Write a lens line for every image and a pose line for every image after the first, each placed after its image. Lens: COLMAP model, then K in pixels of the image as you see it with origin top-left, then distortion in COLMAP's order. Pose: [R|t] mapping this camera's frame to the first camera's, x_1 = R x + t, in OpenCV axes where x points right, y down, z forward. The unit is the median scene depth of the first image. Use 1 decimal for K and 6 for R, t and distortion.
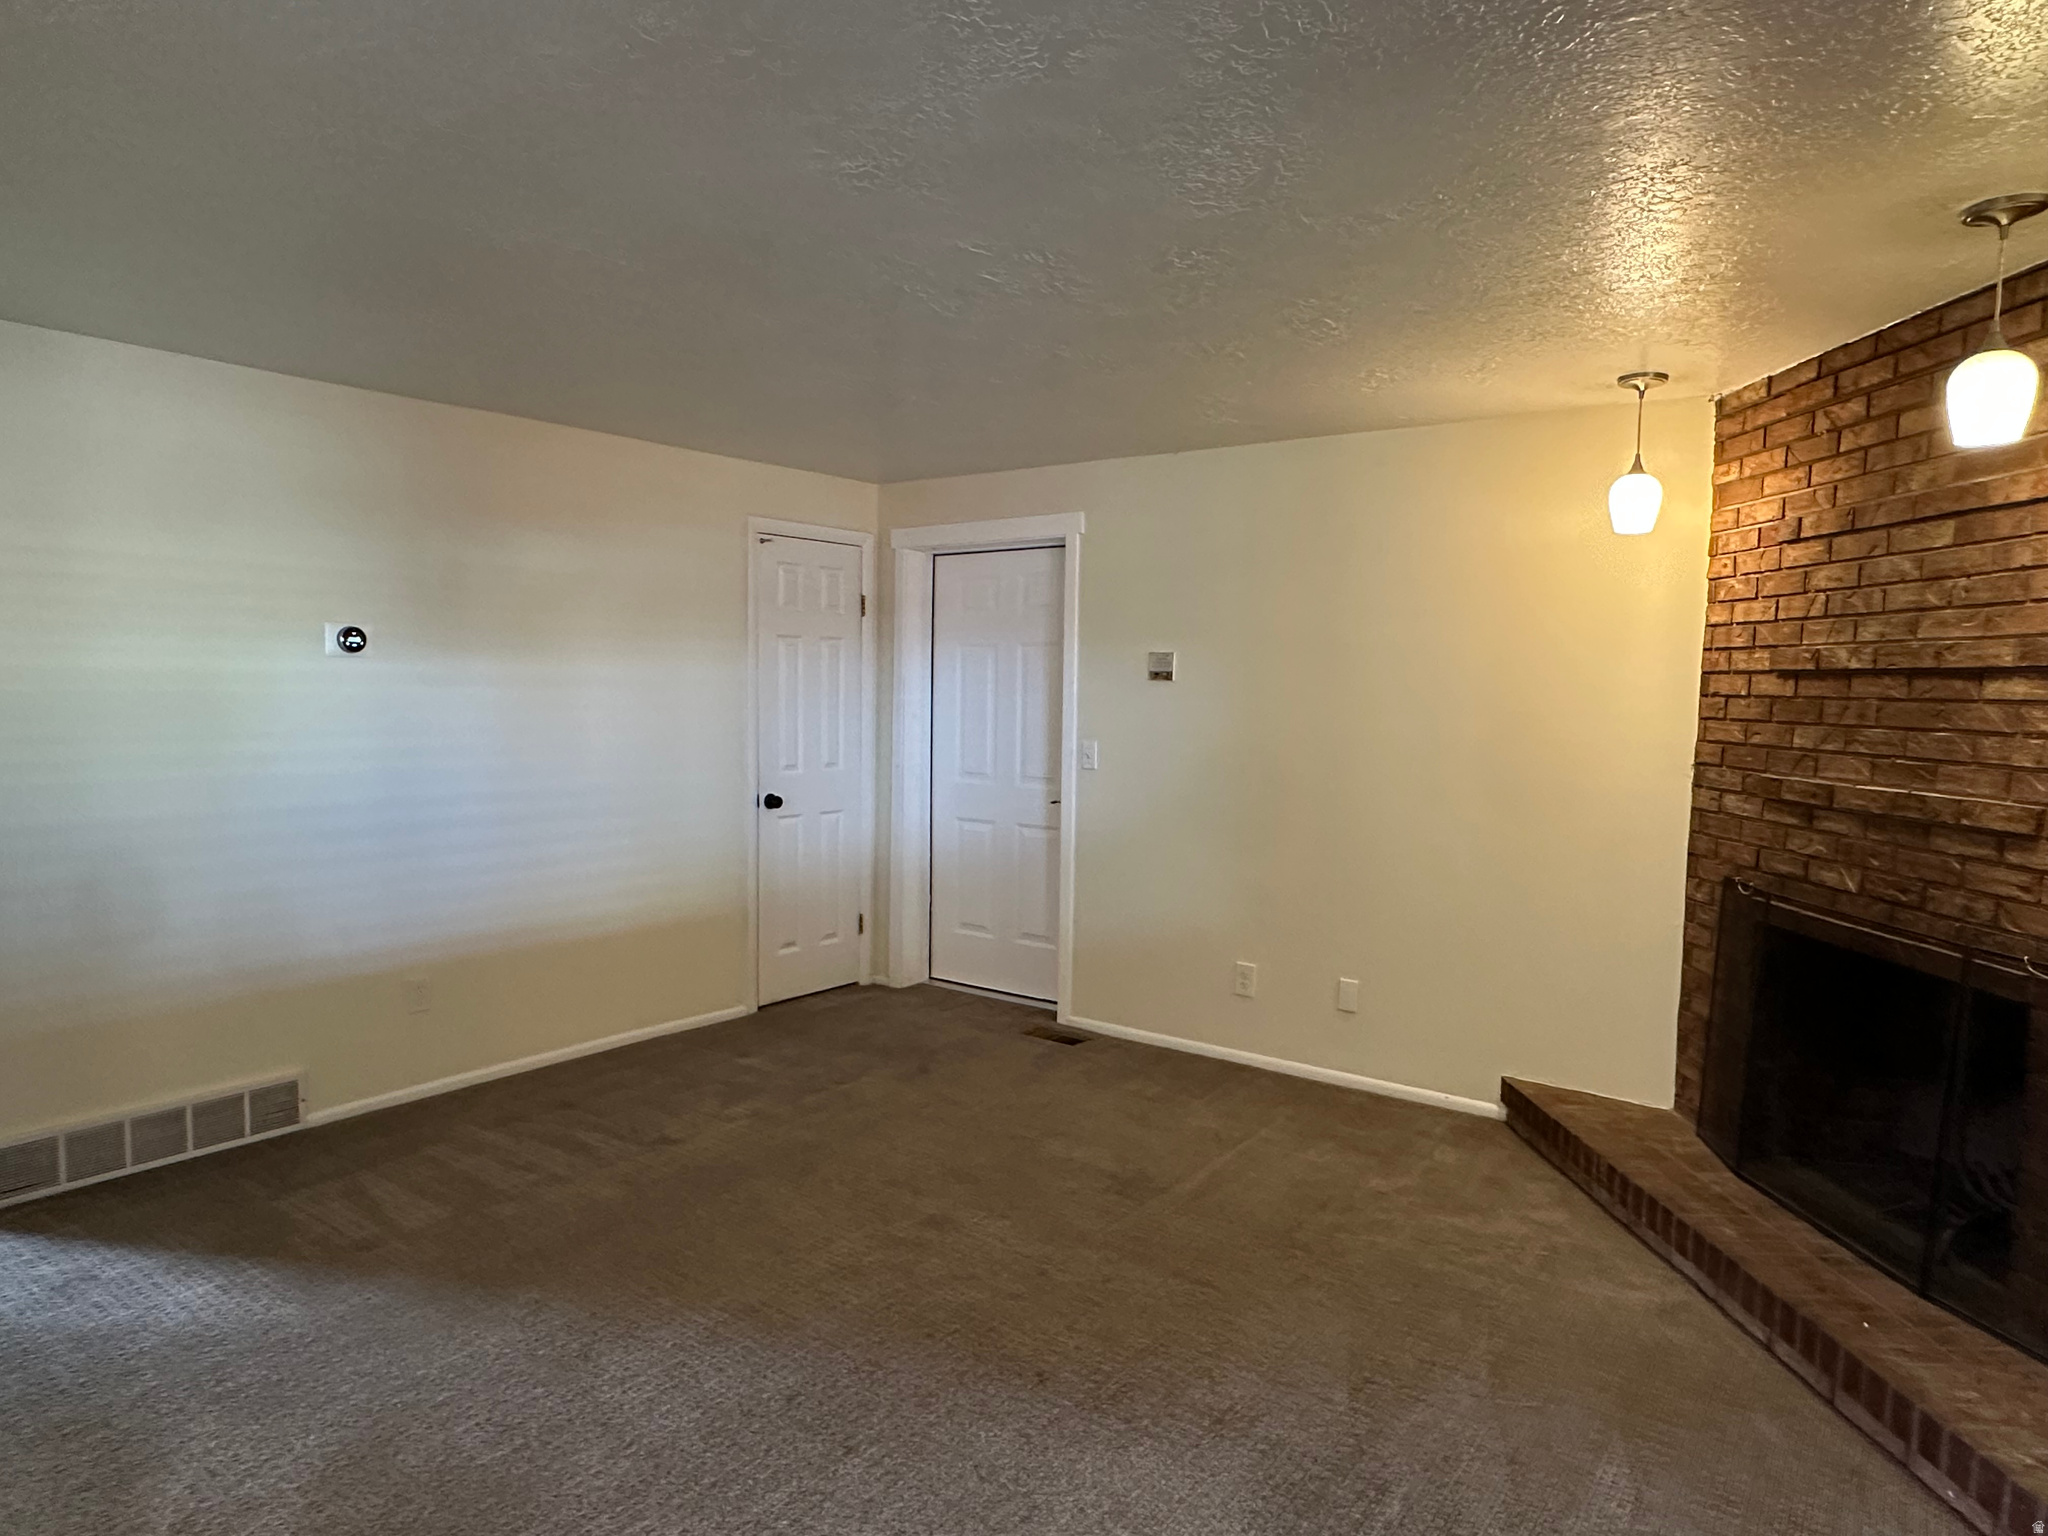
lens RADIAL K [[1267.5, 0, 1024.1], [0, 1267.5, 771.5], [0, 0, 1]] dist [-0.003415, 0.001109]
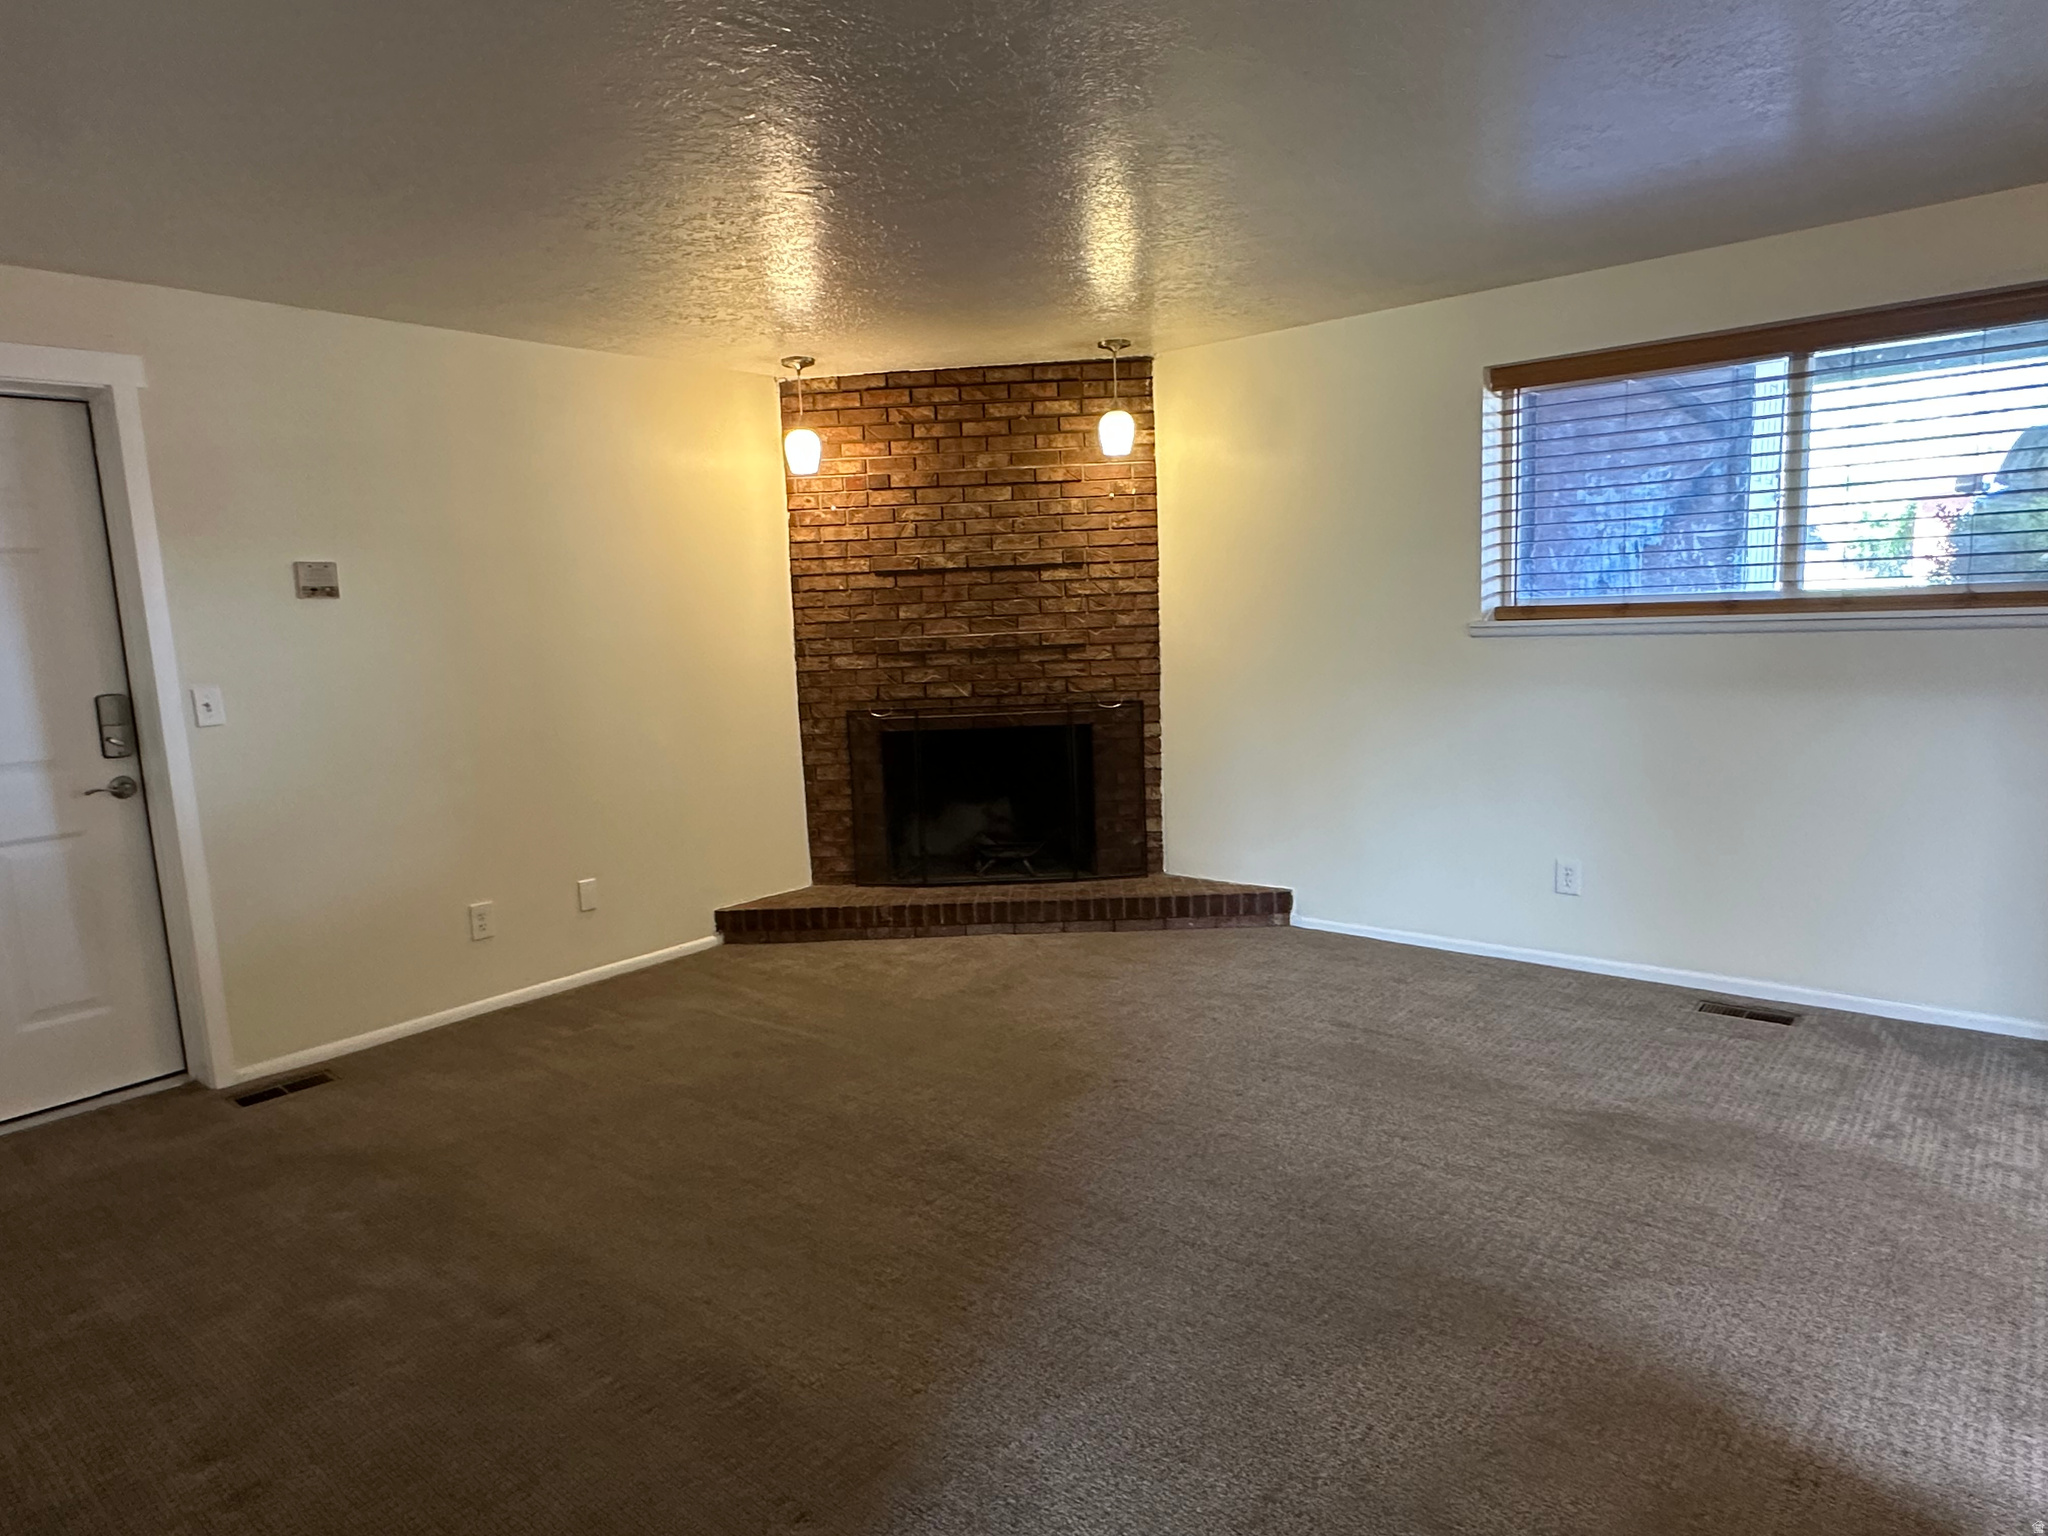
lens RADIAL K [[1267.5, 0, 1024.1], [0, 1267.5, 771.5], [0, 0, 1]] dist [-0.003415, 0.001109]
pose [[0.026192, -0.149063, 0.988481, -1.012520], [0.114017, 0.982813, 0.145187, -0.044558], [-0.993133, 0.108901, 0.042738, 0.798154]]
